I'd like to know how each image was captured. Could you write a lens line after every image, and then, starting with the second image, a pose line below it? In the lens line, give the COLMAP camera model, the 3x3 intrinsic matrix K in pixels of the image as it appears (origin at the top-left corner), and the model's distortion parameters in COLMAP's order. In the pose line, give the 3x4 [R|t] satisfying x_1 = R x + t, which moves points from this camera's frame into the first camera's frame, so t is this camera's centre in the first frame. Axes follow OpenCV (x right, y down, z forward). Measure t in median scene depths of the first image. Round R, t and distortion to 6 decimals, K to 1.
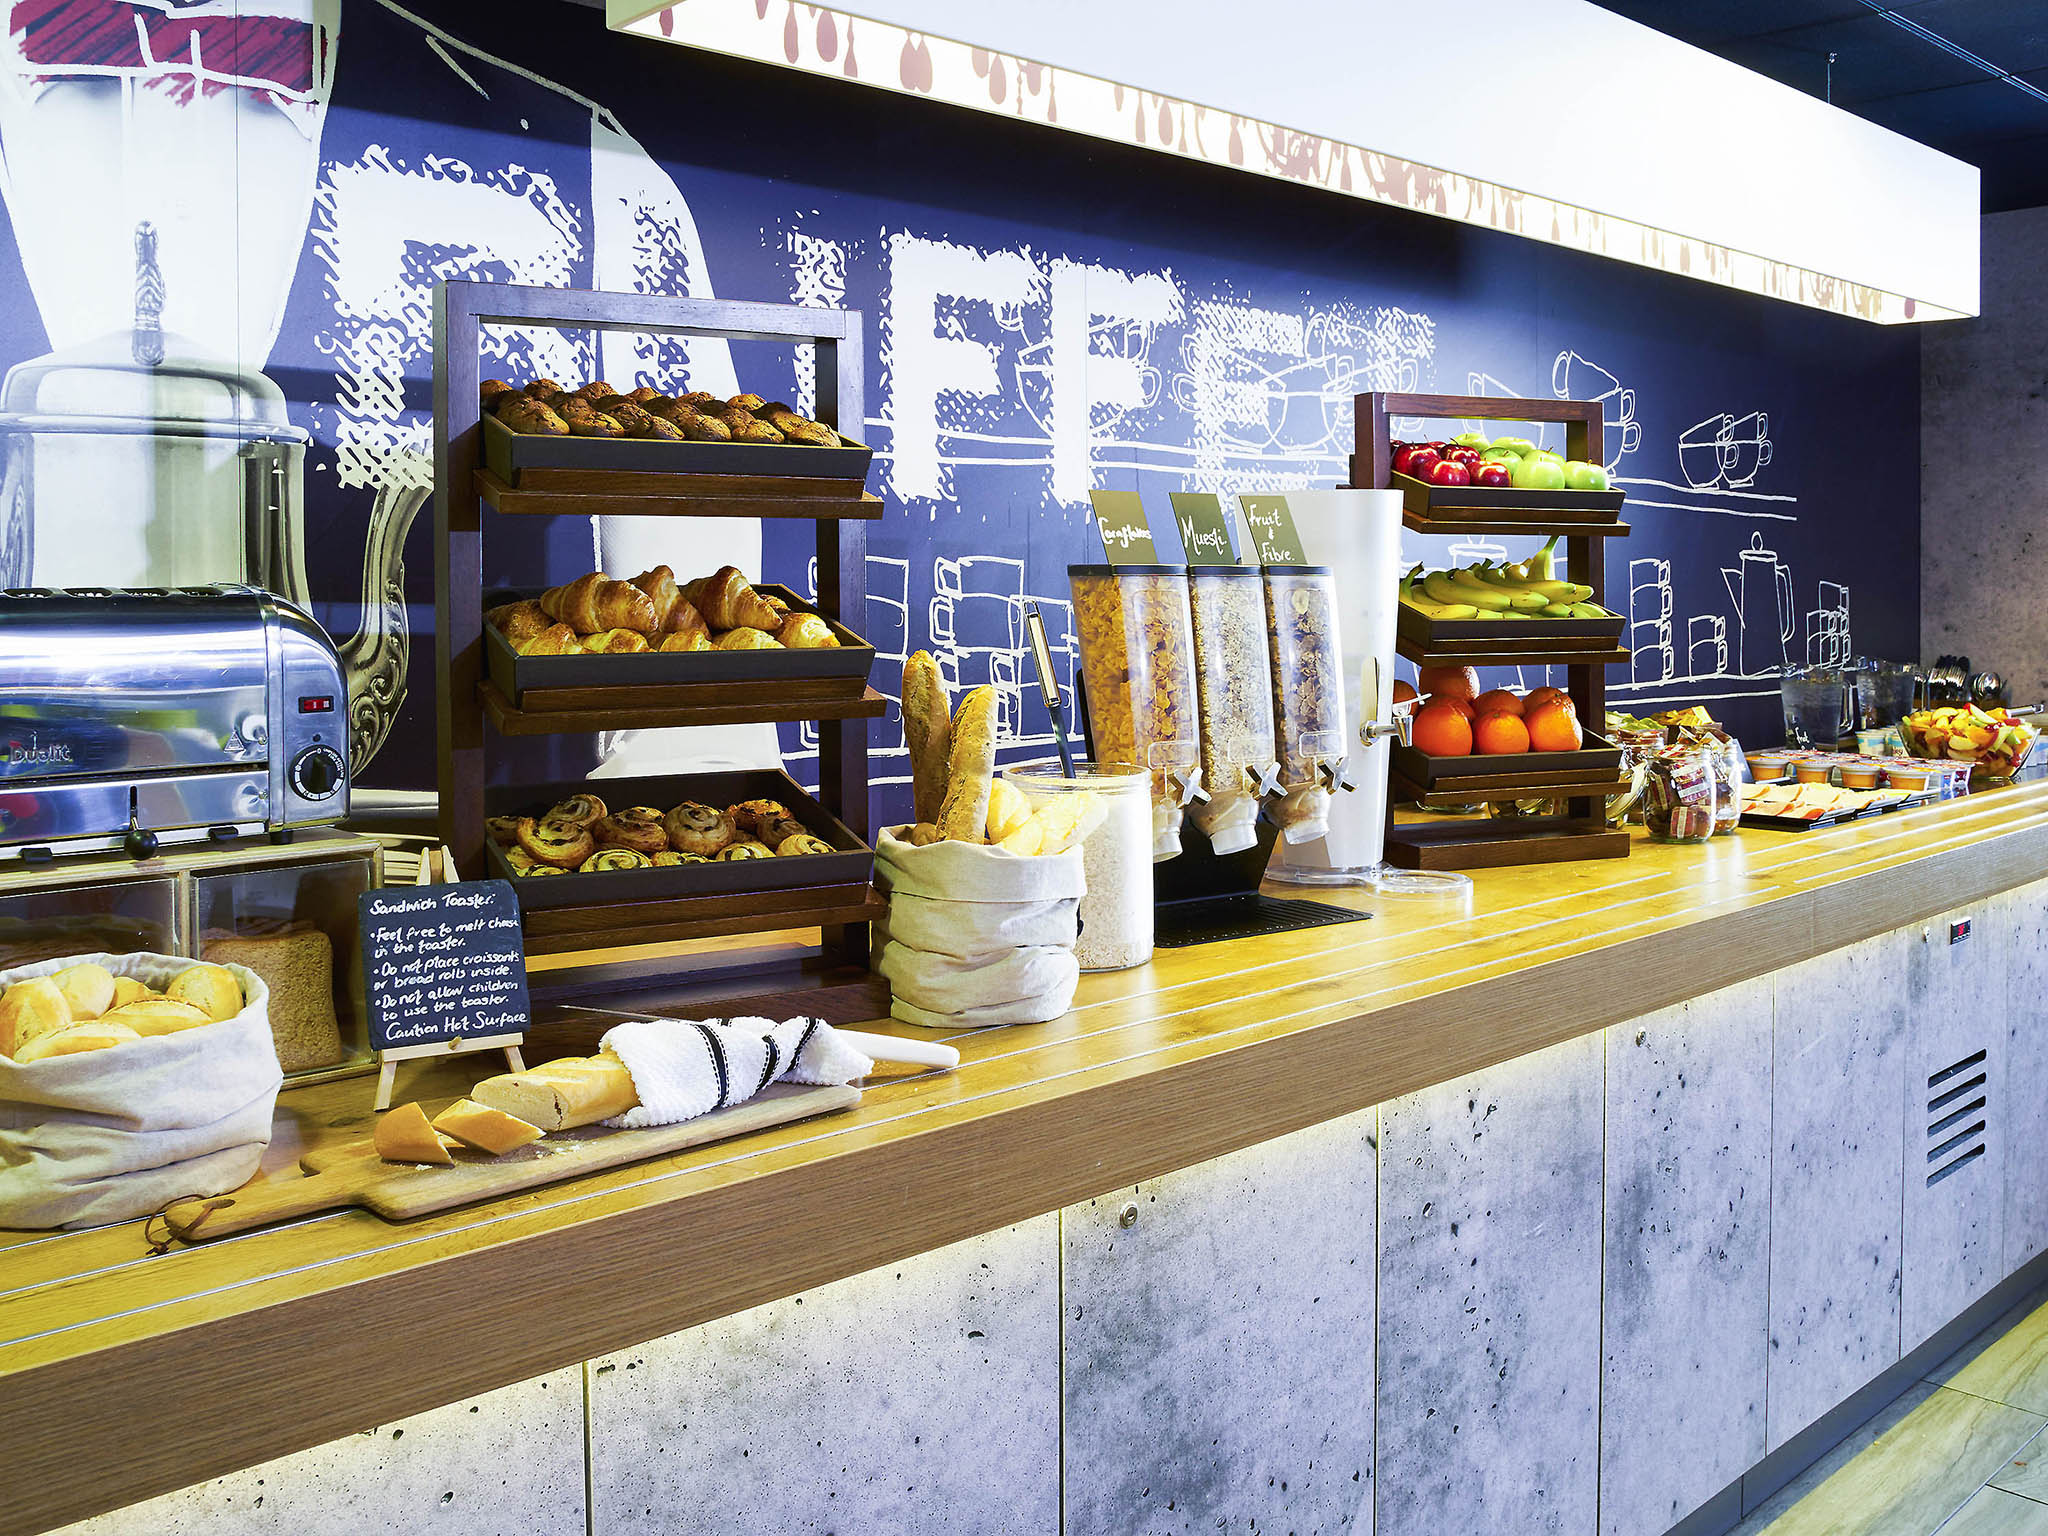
lens RADIAL K [[1780.8, 0, 1026.5], [0, 1780.8, 666.2], [0, 0, 1]] dist [-0.061473, -0.005358]
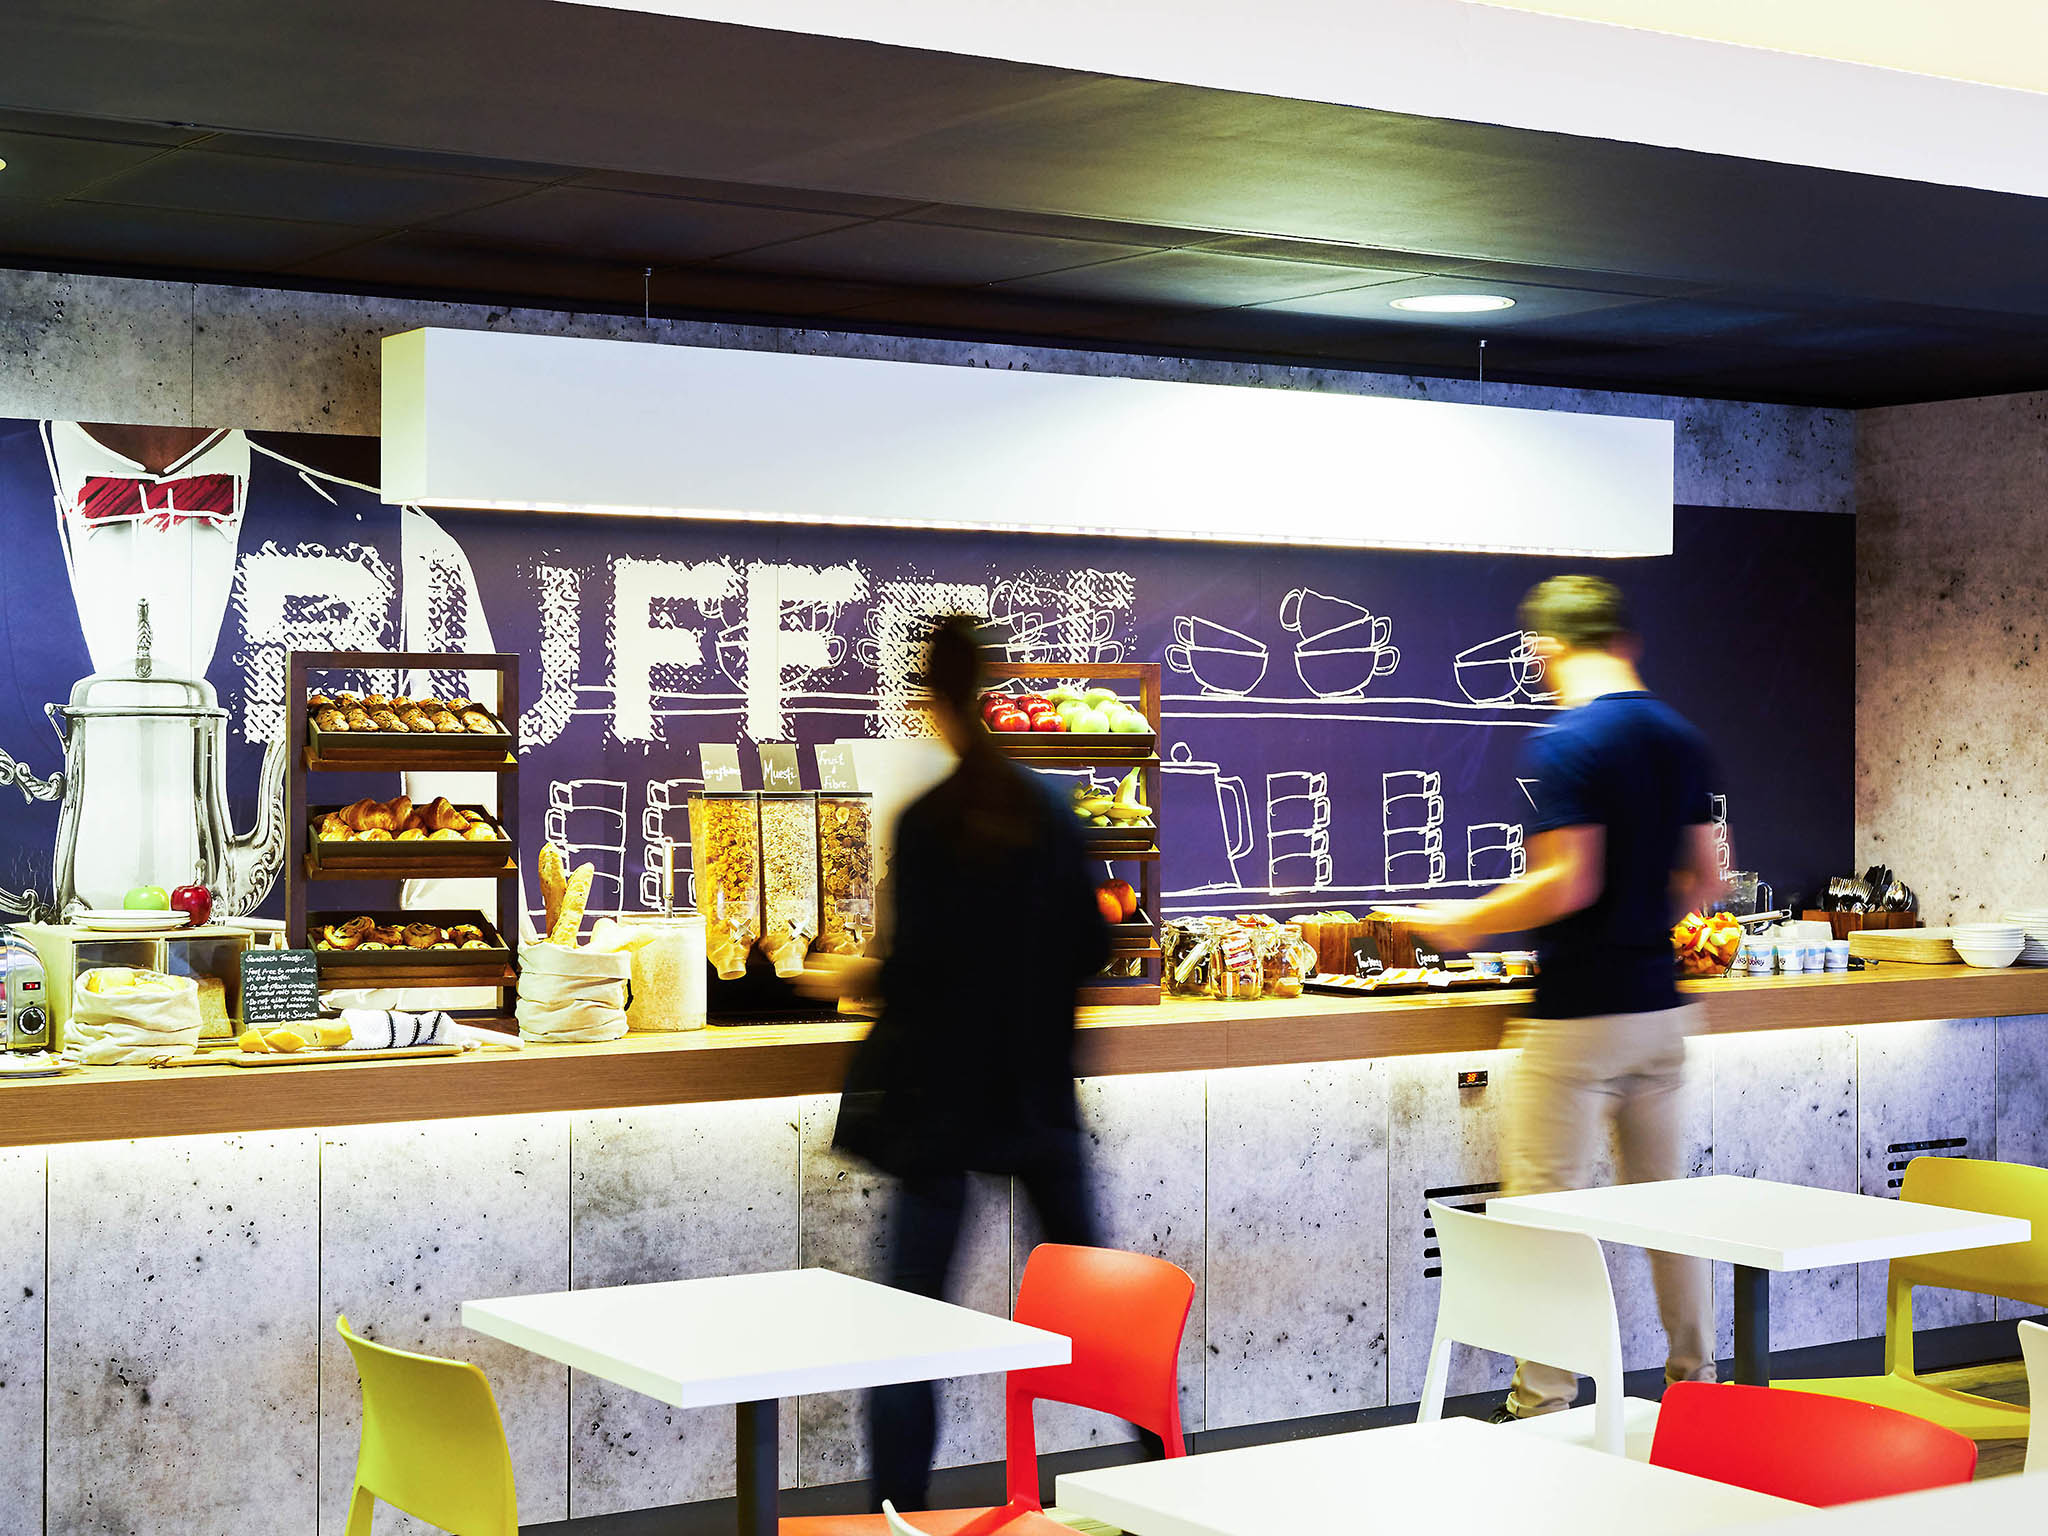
lens RADIAL K [[3341.8, 0, 1024.0], [0, 3341.8, 768.0], [0, 0, 1]] dist [0.131785, -2.564107]
pose [[0.985794, 0.005582, -0.167864, 0.800351], [-0.012151, 0.999199, -0.038129, 0.032097], [0.167516, 0.039627, 0.985073, -1.838315]]
